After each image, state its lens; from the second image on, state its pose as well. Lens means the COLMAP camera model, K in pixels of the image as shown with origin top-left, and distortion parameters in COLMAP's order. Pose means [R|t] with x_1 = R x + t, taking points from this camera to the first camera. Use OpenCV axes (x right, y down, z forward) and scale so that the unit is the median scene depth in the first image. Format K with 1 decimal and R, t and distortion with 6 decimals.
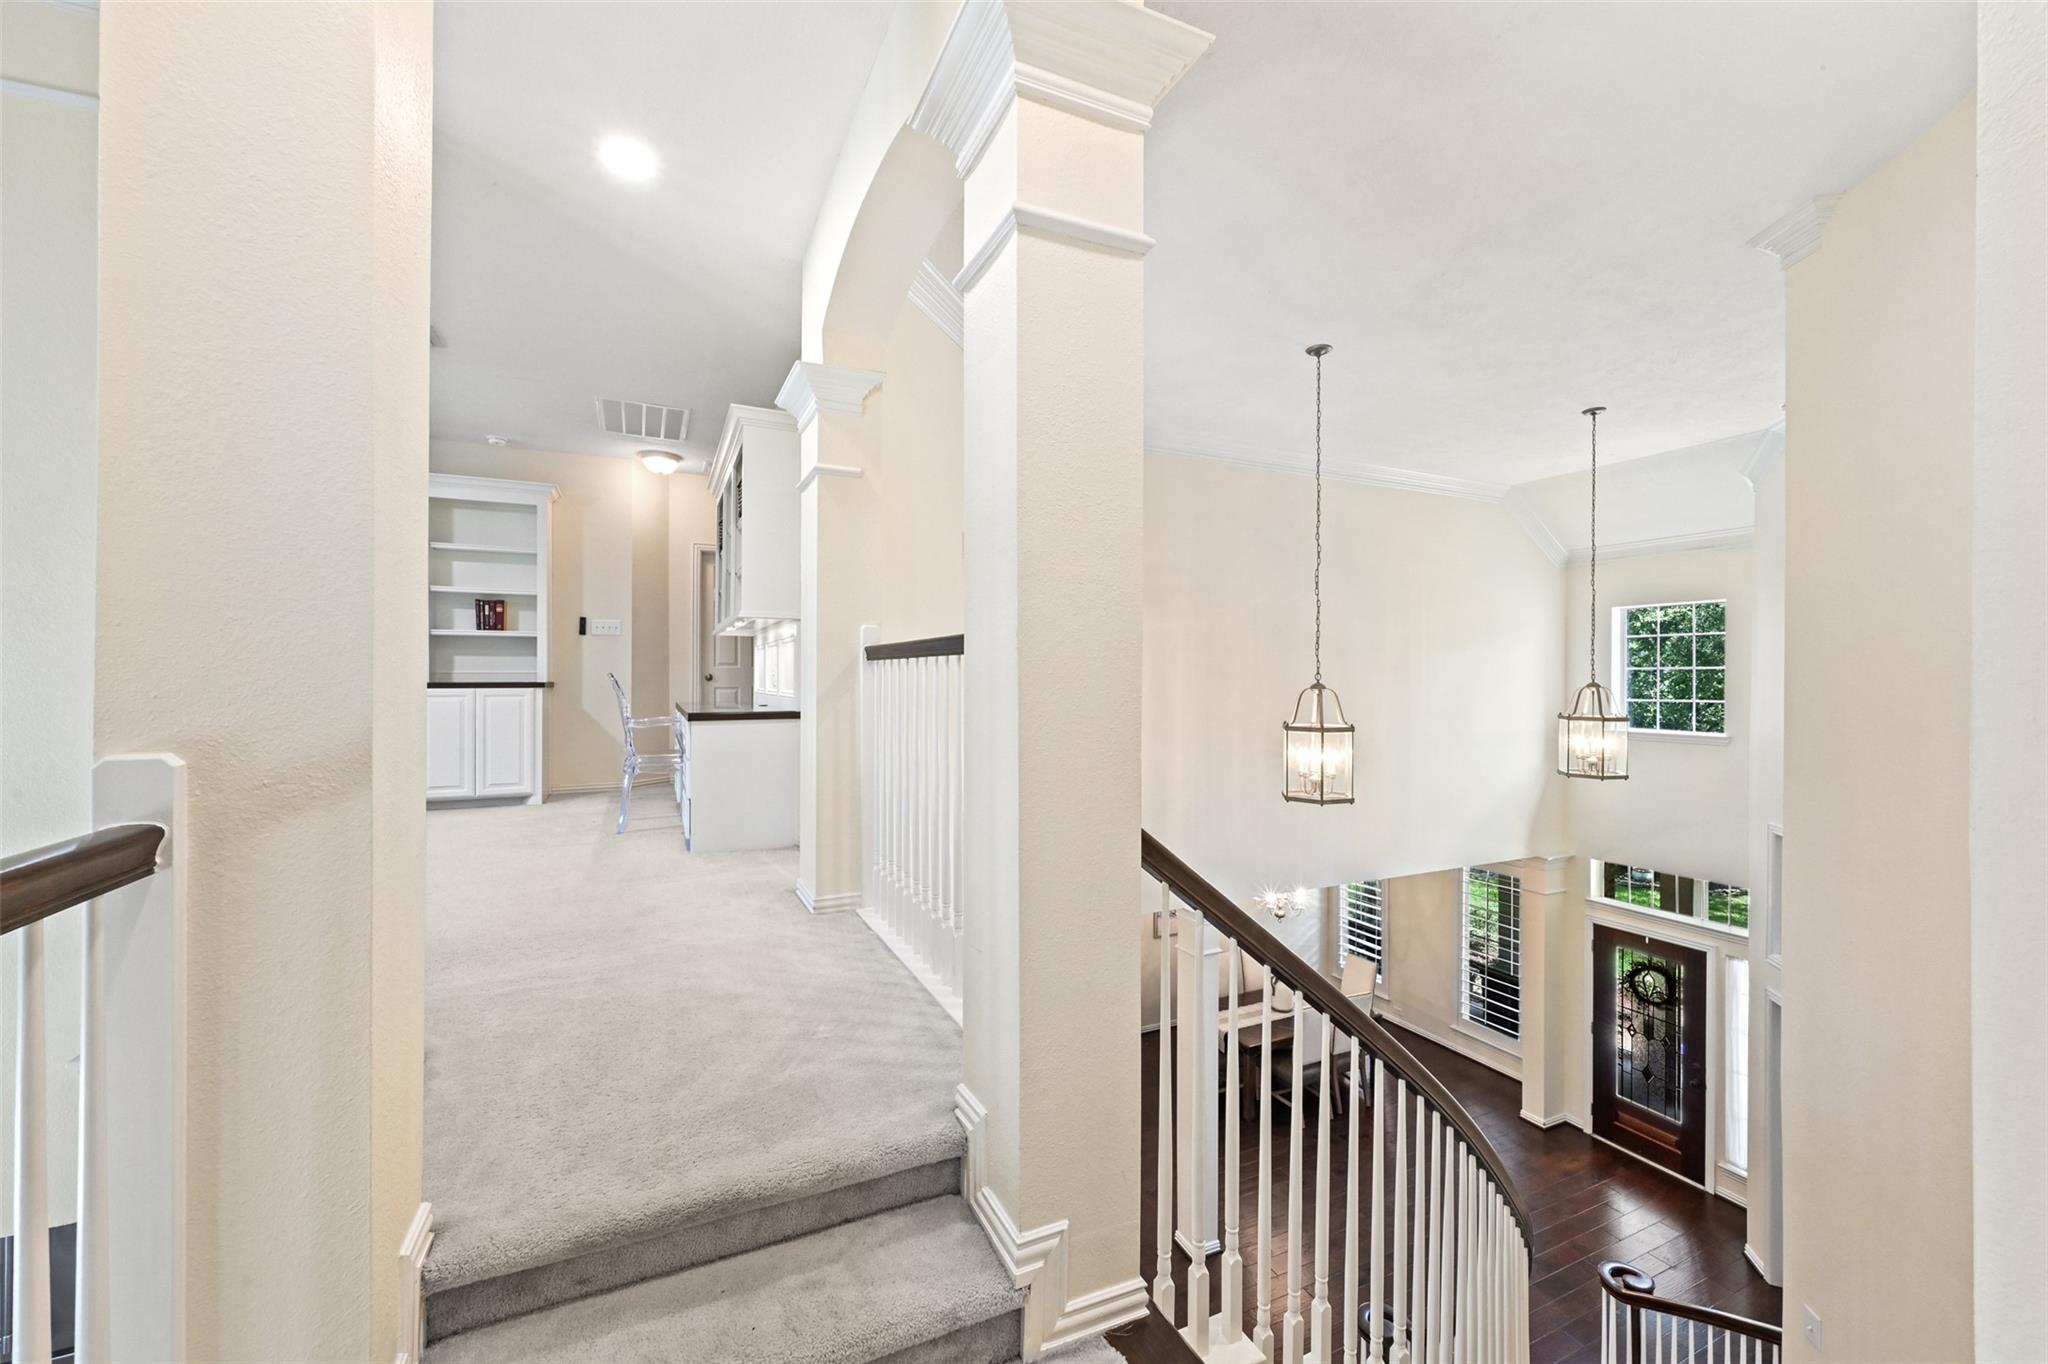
lens RADIAL K [[806.5, 0, 1023.2], [0, 806.5, 681.3], [0, 0, 1]] dist [-0.001149, 0.000013]
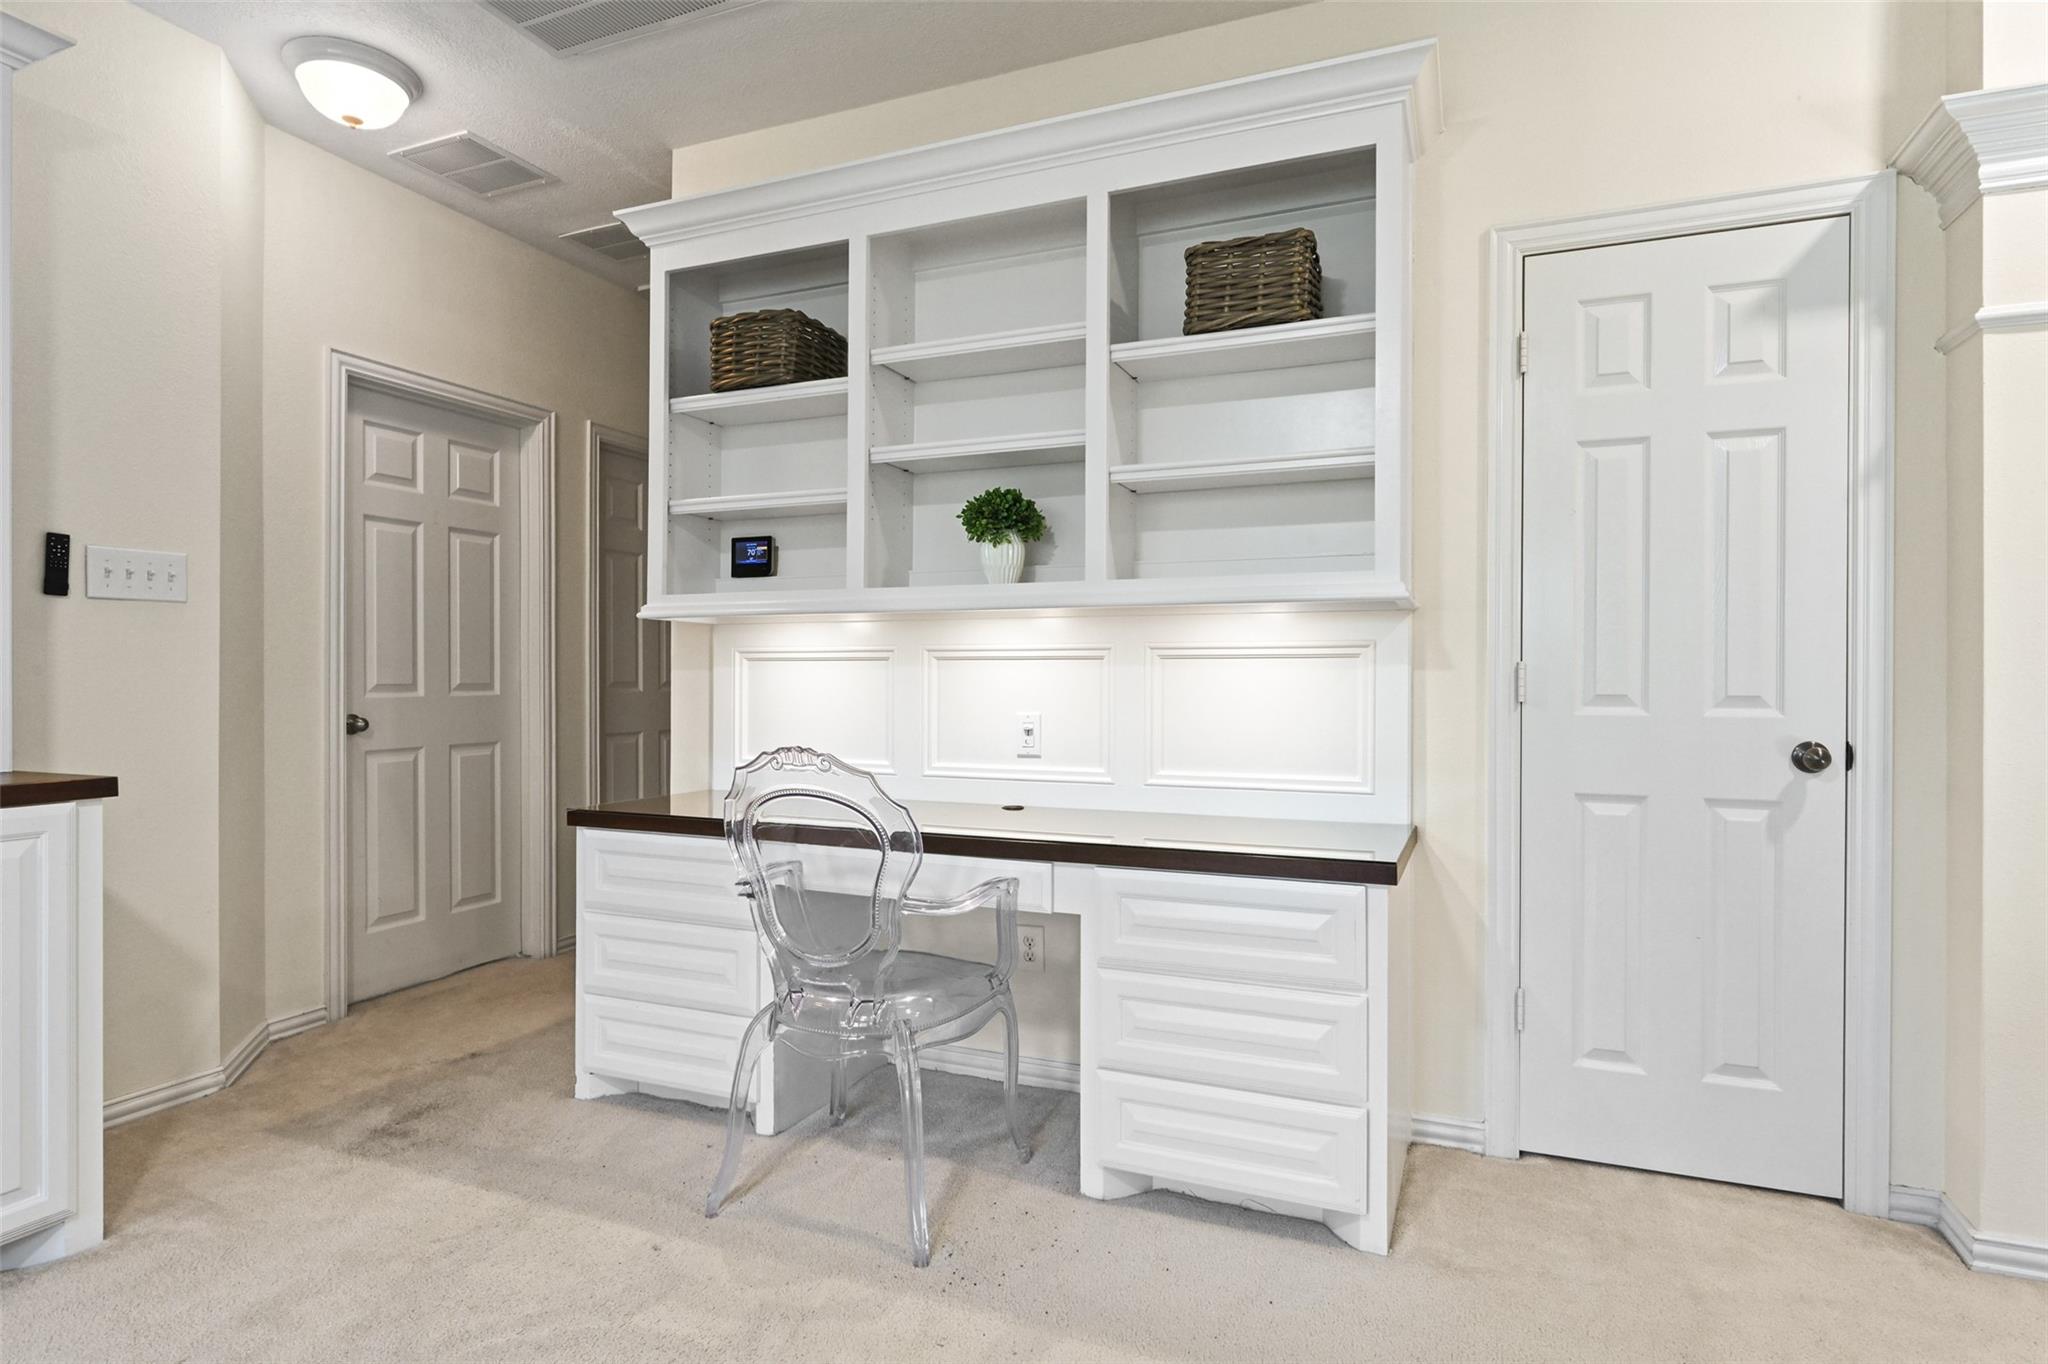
lens RADIAL K [[1096.5, 0, 1016.6], [0, 1096.5, 689.3], [0, 0, 1]] dist [0.000714, -0.000162]
pose [[0.757447, -0.007869, 0.652849, -0.574590], [0.002032, 0.999951, 0.009694, -0.029036], [-0.652893, -0.006016, 0.757426, 0.512548]]
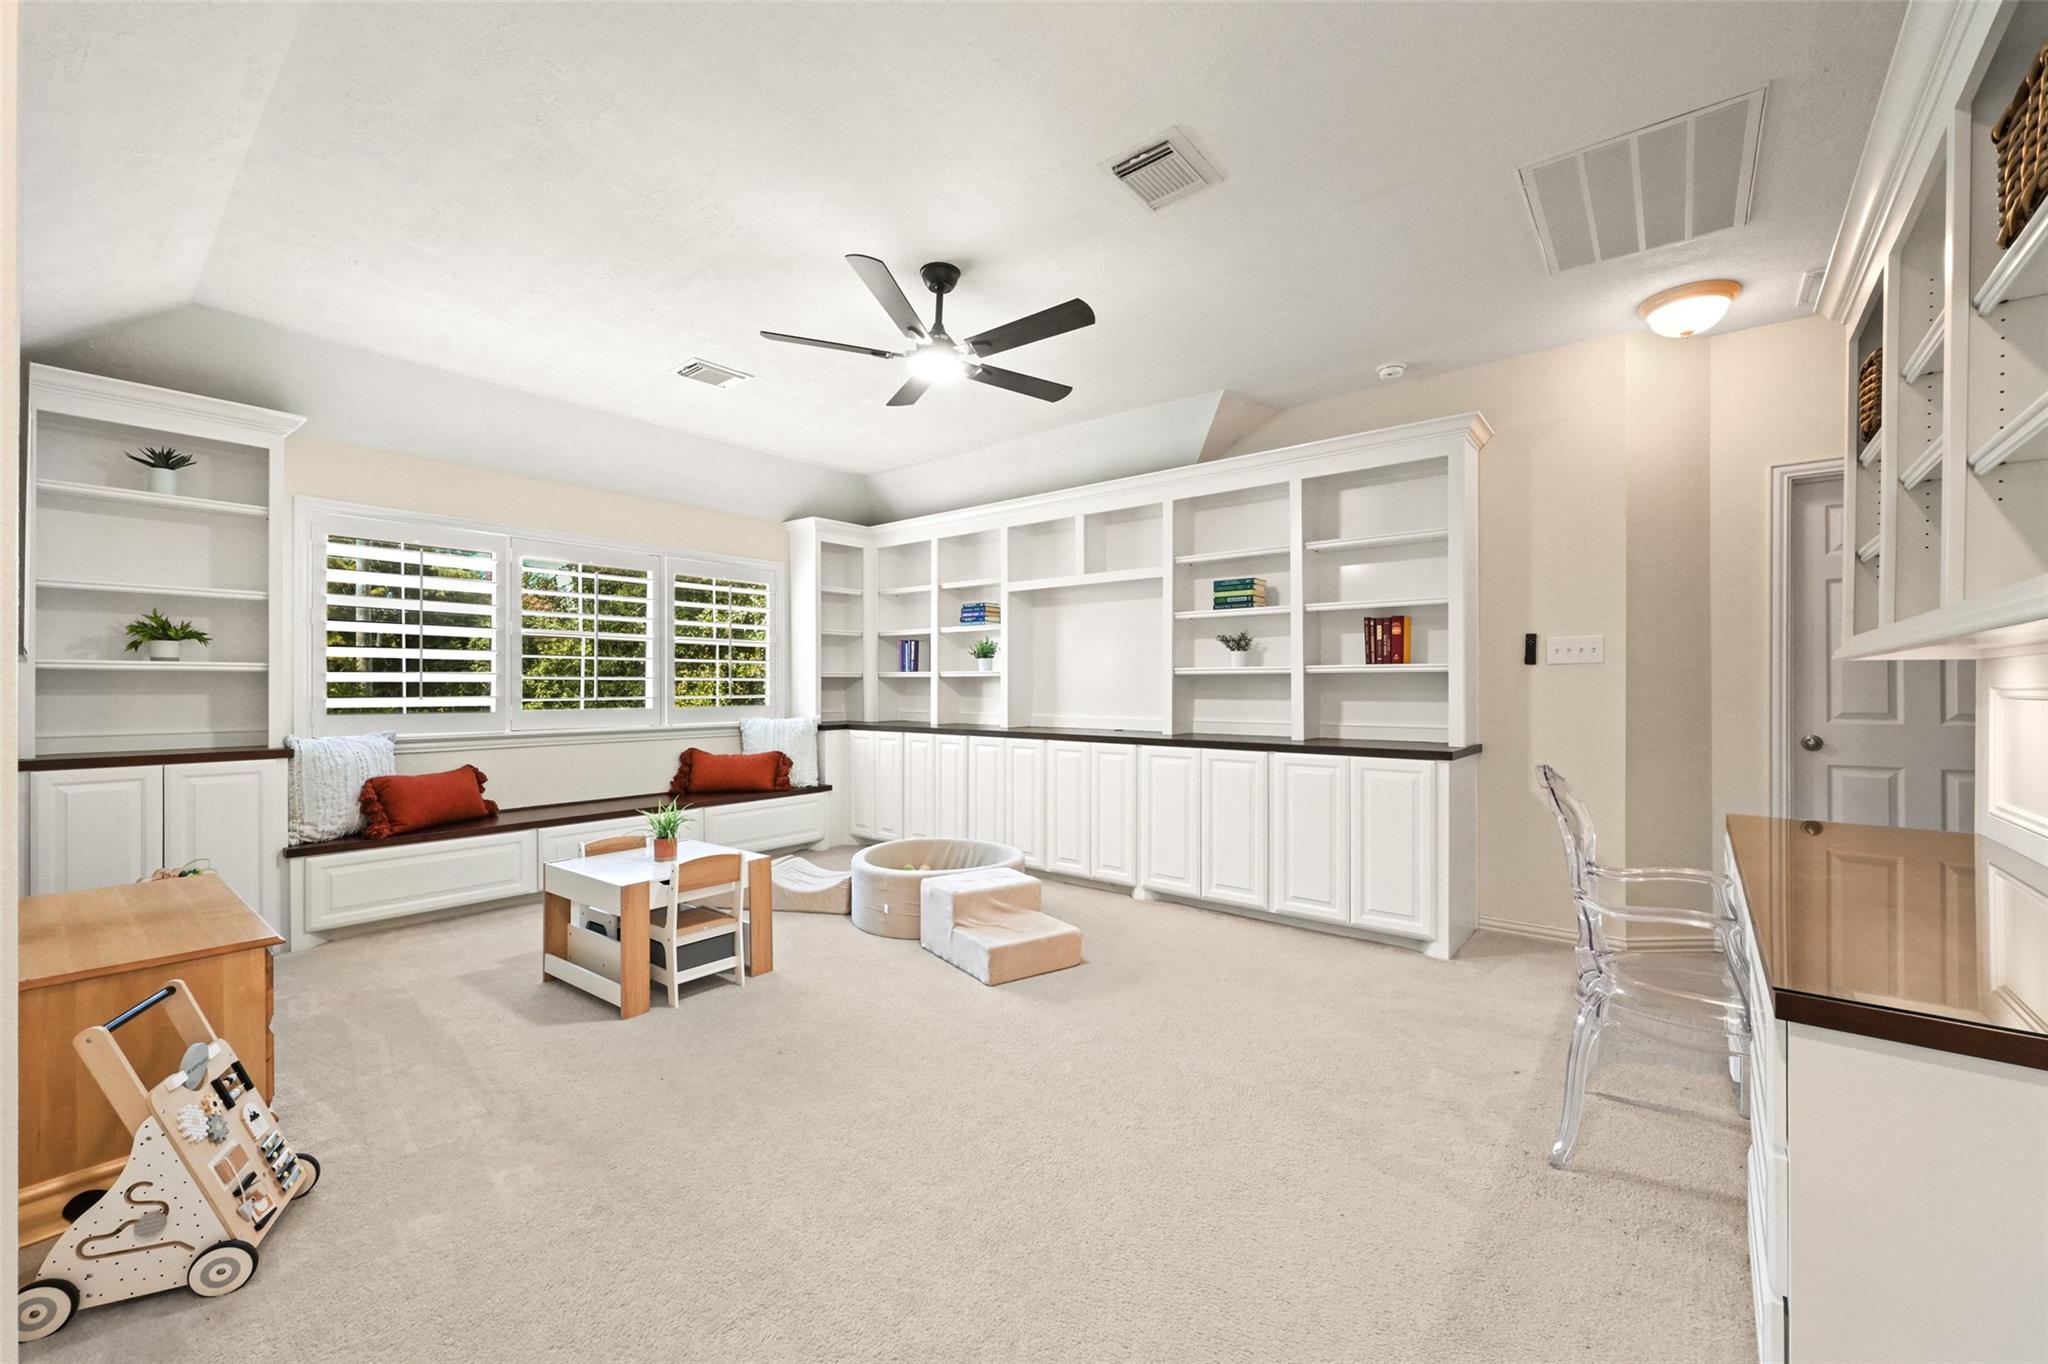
lens RADIAL K [[806.5, 0, 1025.3], [0, 806.5, 680.1], [0, 0, 1]] dist [-0.001149, 0.000013]
pose [[0.429753, -0.002311, -0.902943, -0.190702], [-0.001344, 0.999994, -0.003199, -0.046650], [0.902945, 0.002588, 0.429748, 0.448855]]
